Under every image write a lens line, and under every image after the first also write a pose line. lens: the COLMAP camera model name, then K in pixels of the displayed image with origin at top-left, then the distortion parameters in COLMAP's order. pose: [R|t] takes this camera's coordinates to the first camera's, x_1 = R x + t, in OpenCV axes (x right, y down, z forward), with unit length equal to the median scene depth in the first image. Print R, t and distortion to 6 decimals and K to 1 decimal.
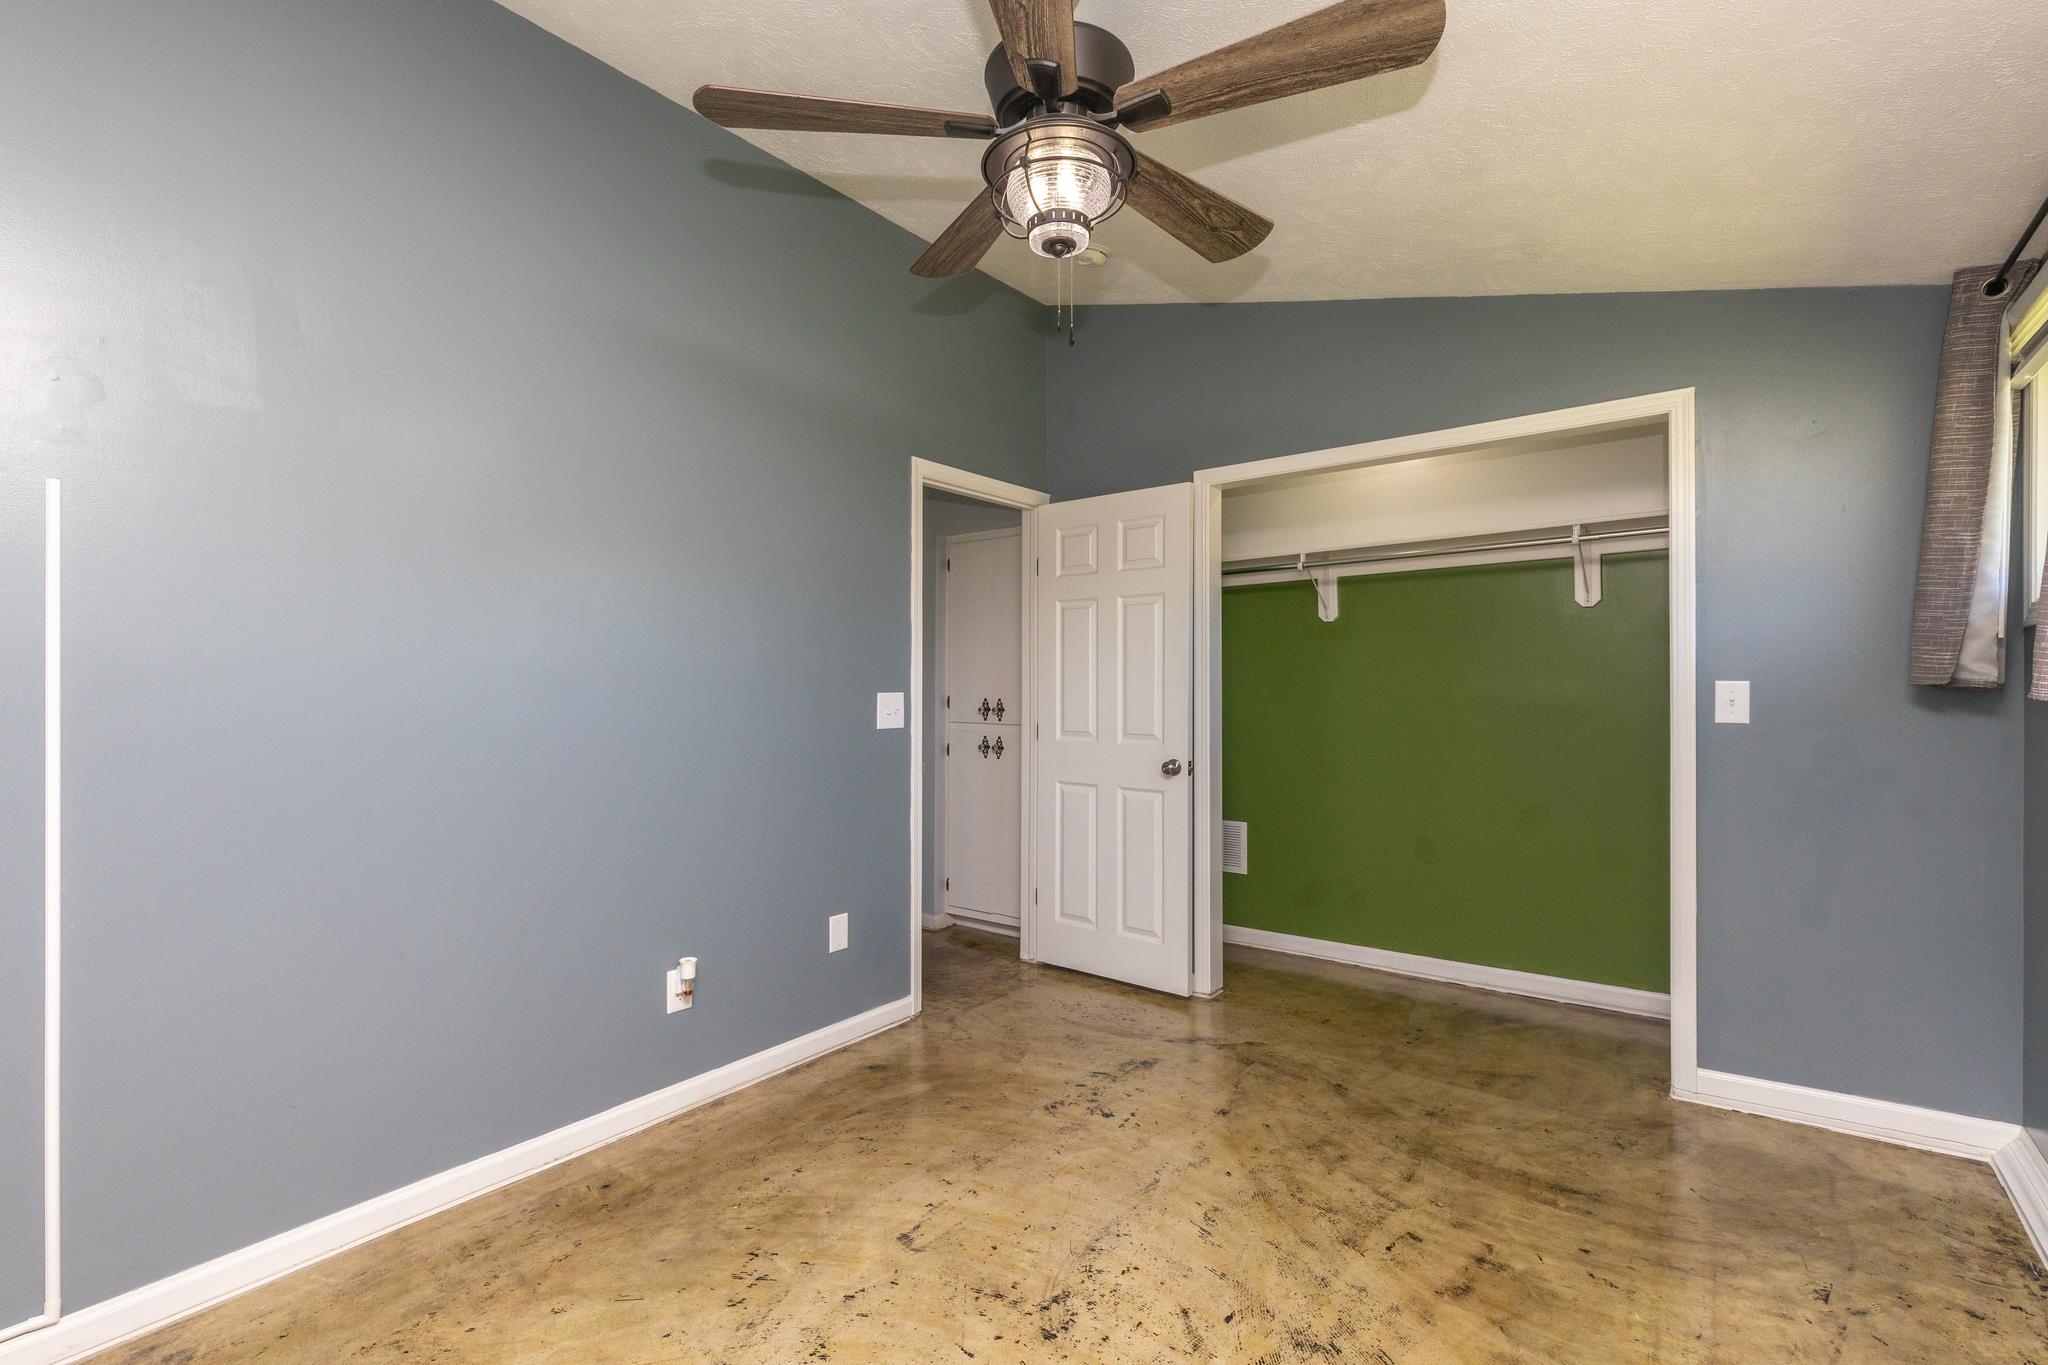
lens RADIAL K [[916.8, 0, 1024.0], [0, 916.8, 682.5], [0, 0, 1]] dist [0.003027, -0.000291]
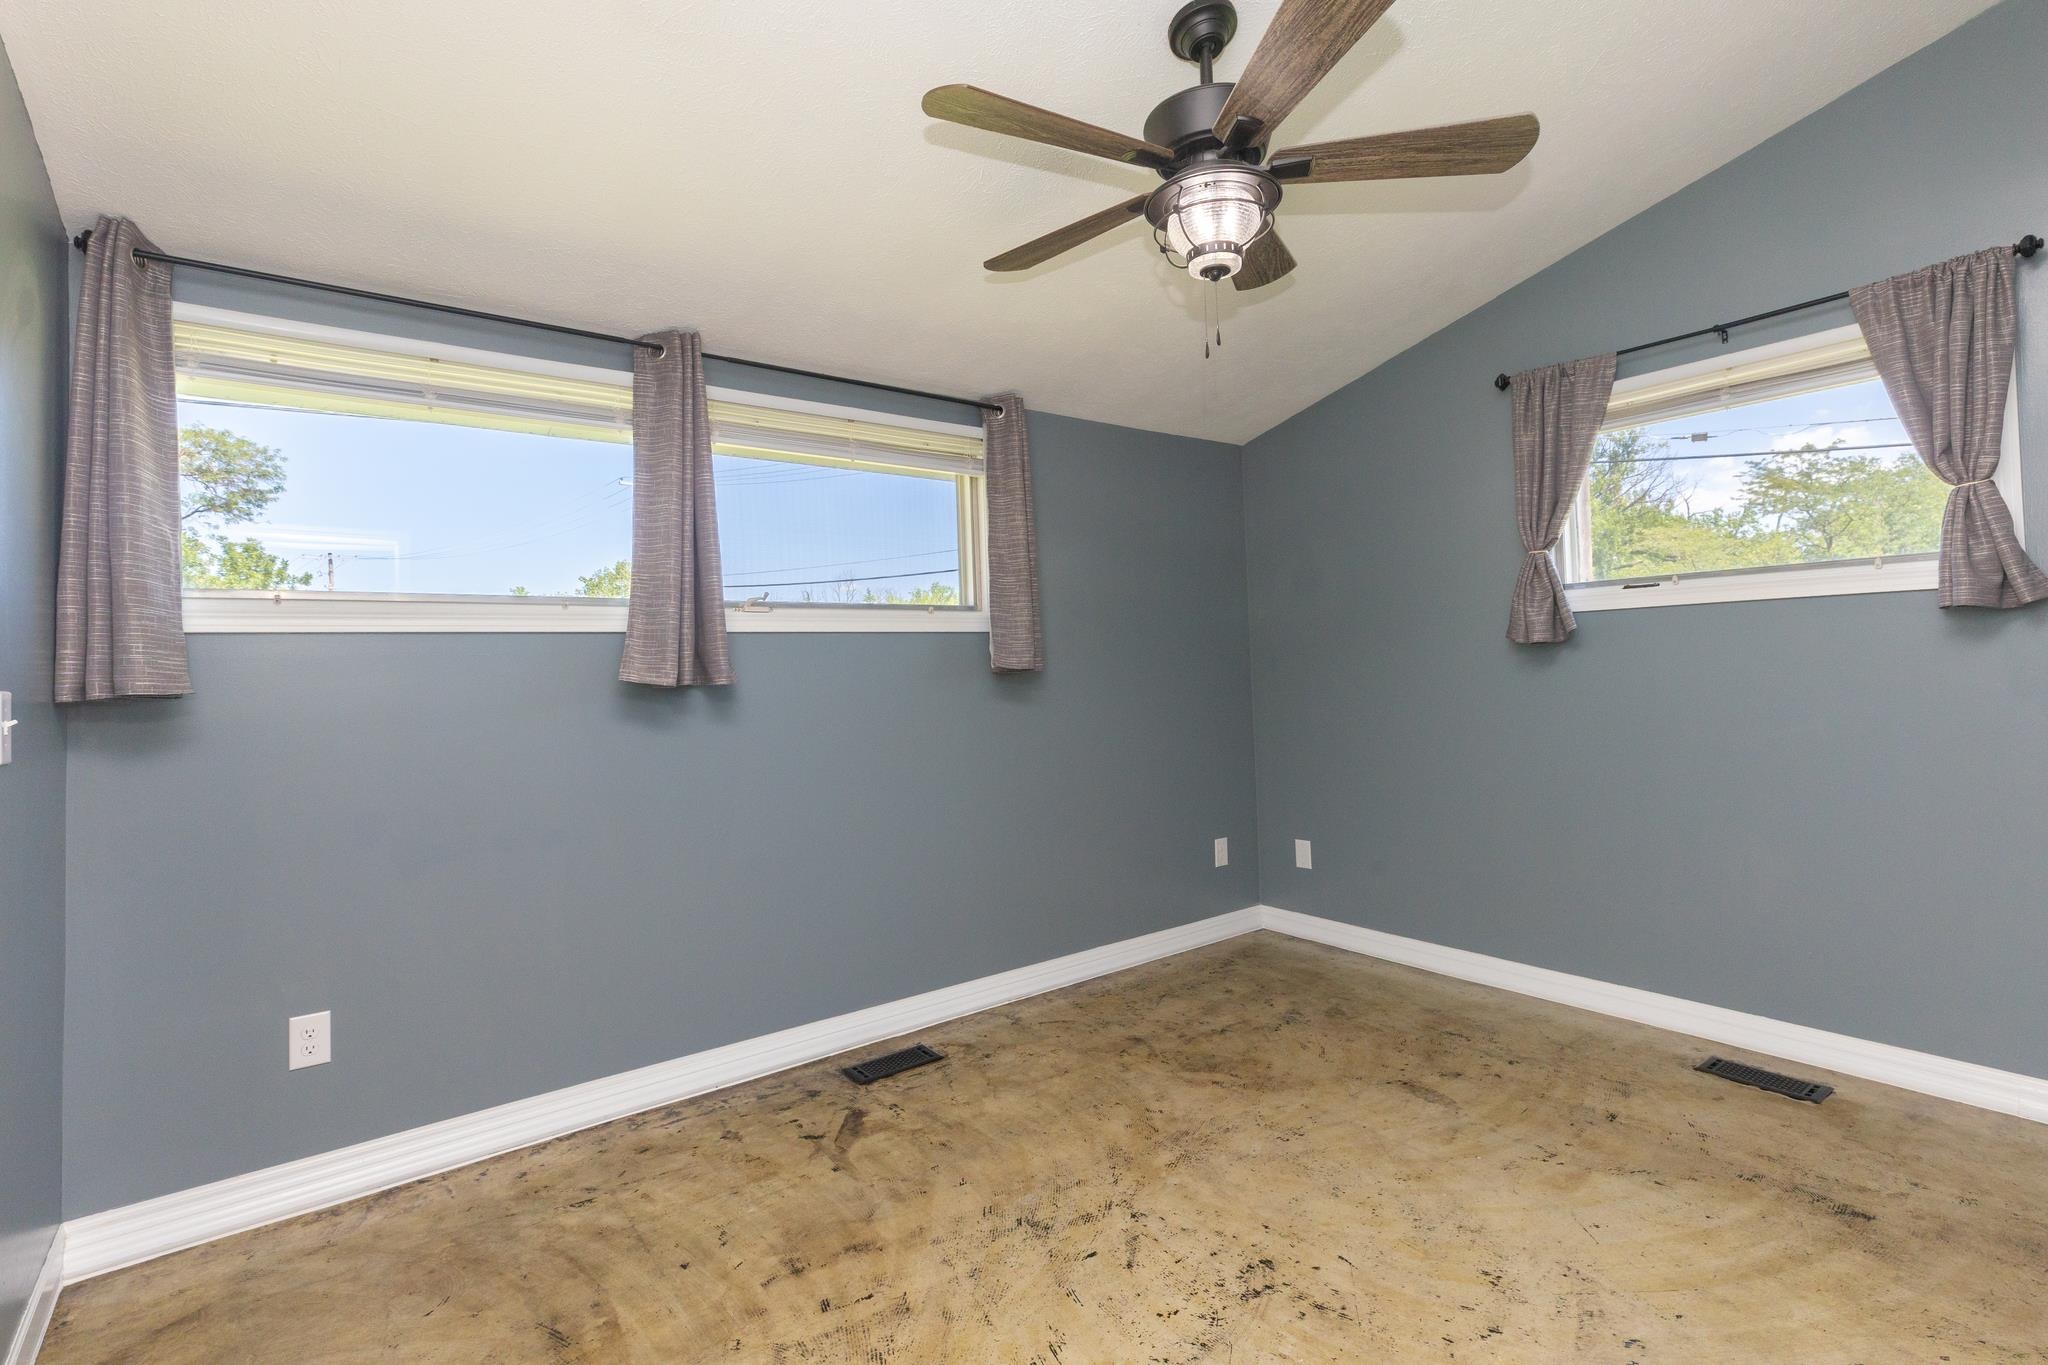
lens RADIAL K [[945.2, 0, 1018.3], [0, 945.2, 572.6], [0, 0, 1]] dist [0.004072, 0.000402]
pose [[-0.960433, 0.065964, 0.270587, -0.032947], [0.037112, 0.993195, -0.110394, 0.017205], [-0.276028, -0.095984, -0.956345, 1.569389]]
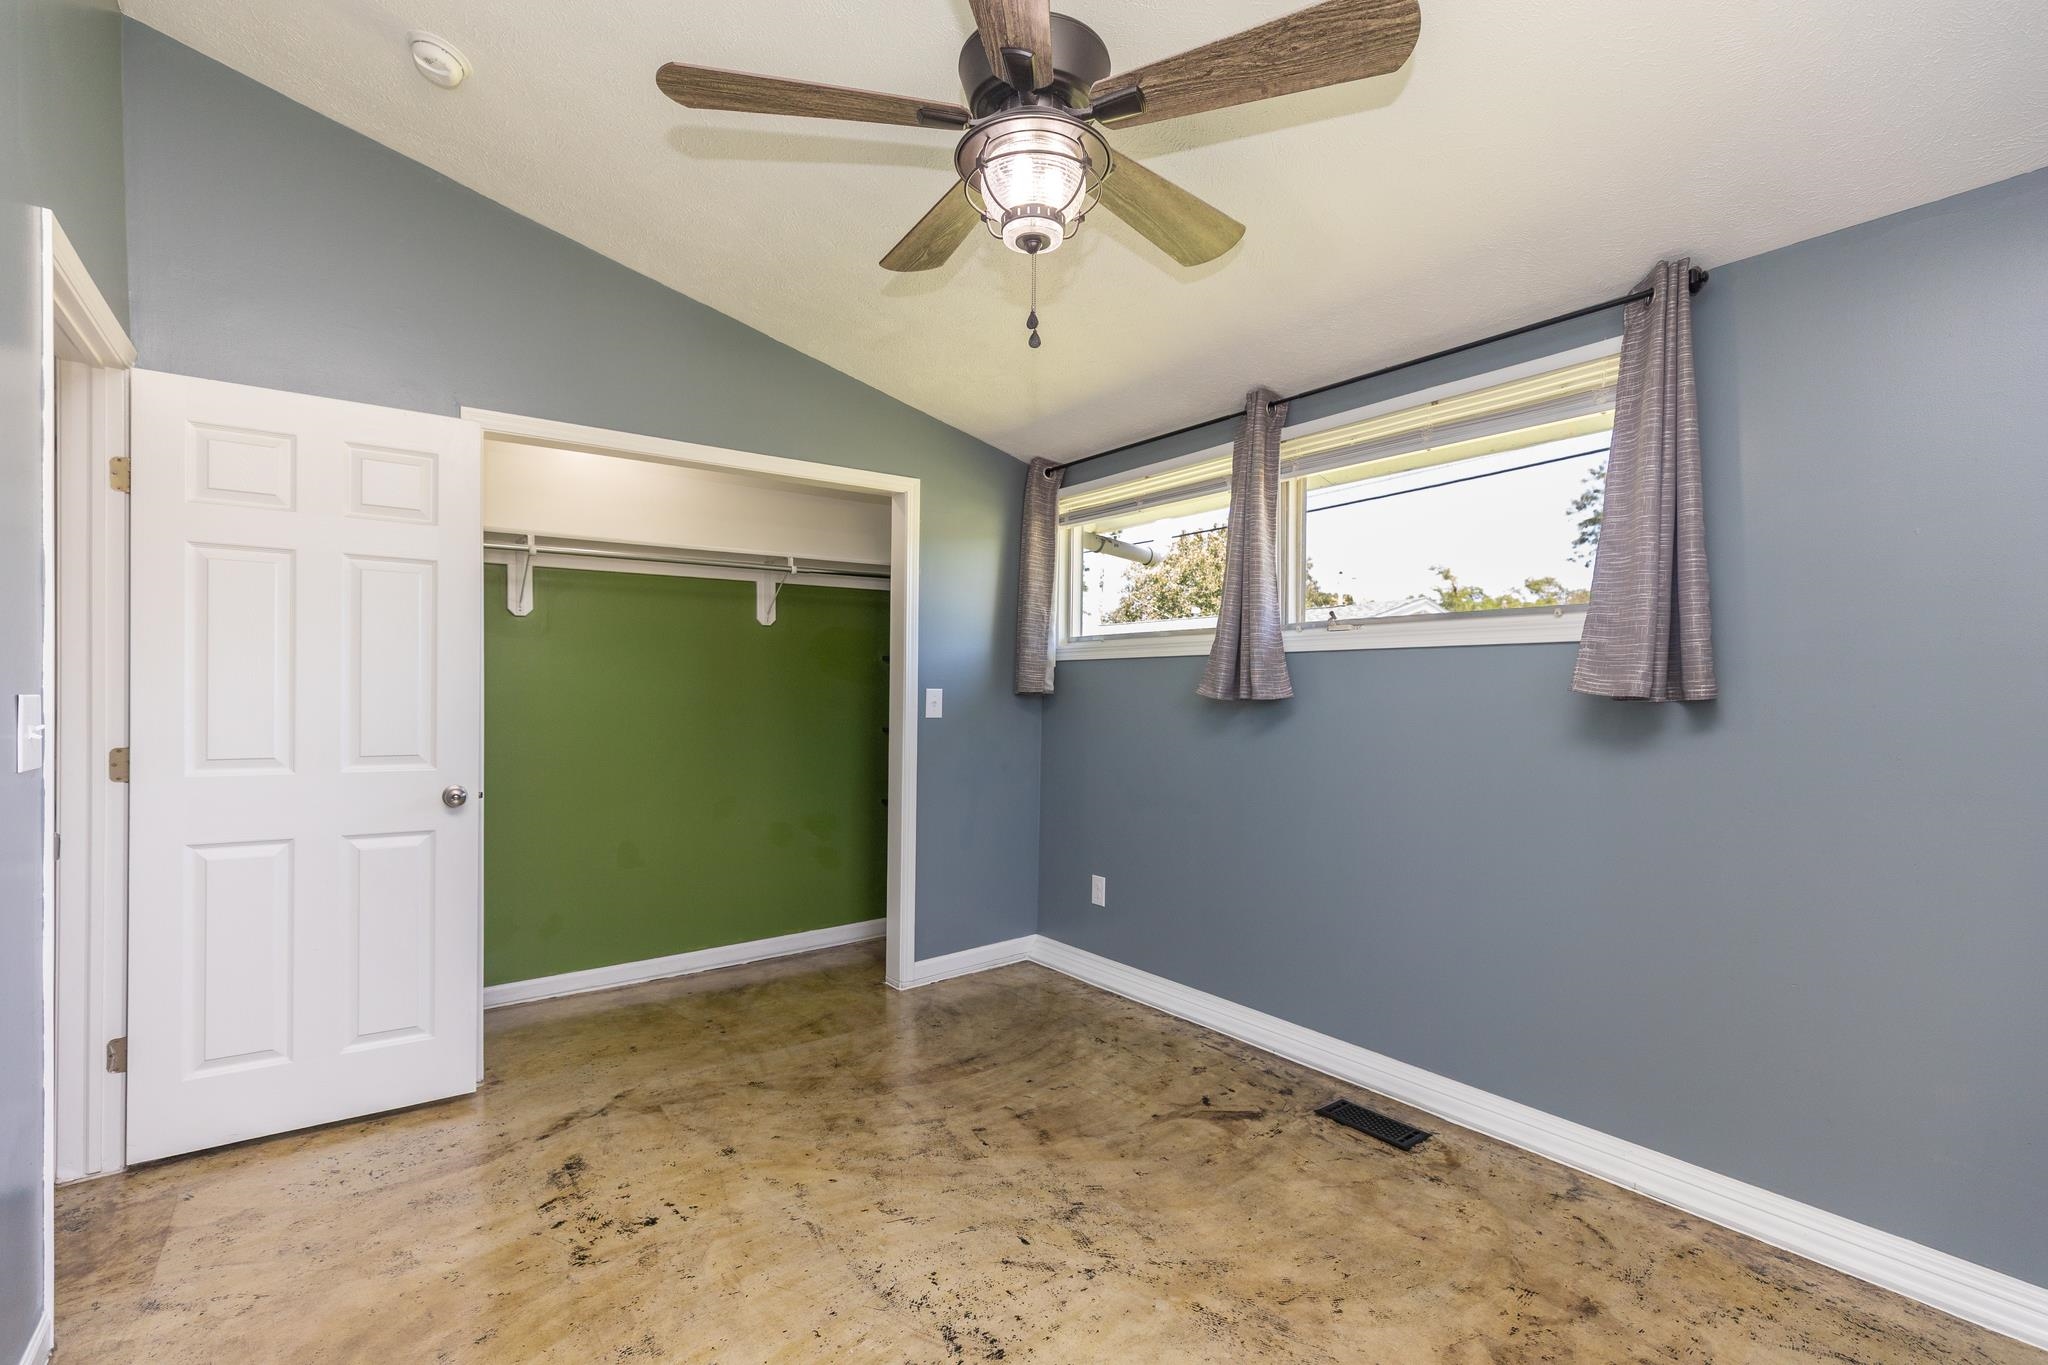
lens RADIAL K [[916.9, 0, 1023.7], [0, 916.9, 696.2], [0, 0, 1]] dist [0.003981, -0.000177]
pose [[0.271001, 0.001374, 0.962578, -0.641451], [-0.007645, 0.999971, 0.000725, 0.008918], [-0.962549, -0.007556, 0.271003, 0.507689]]
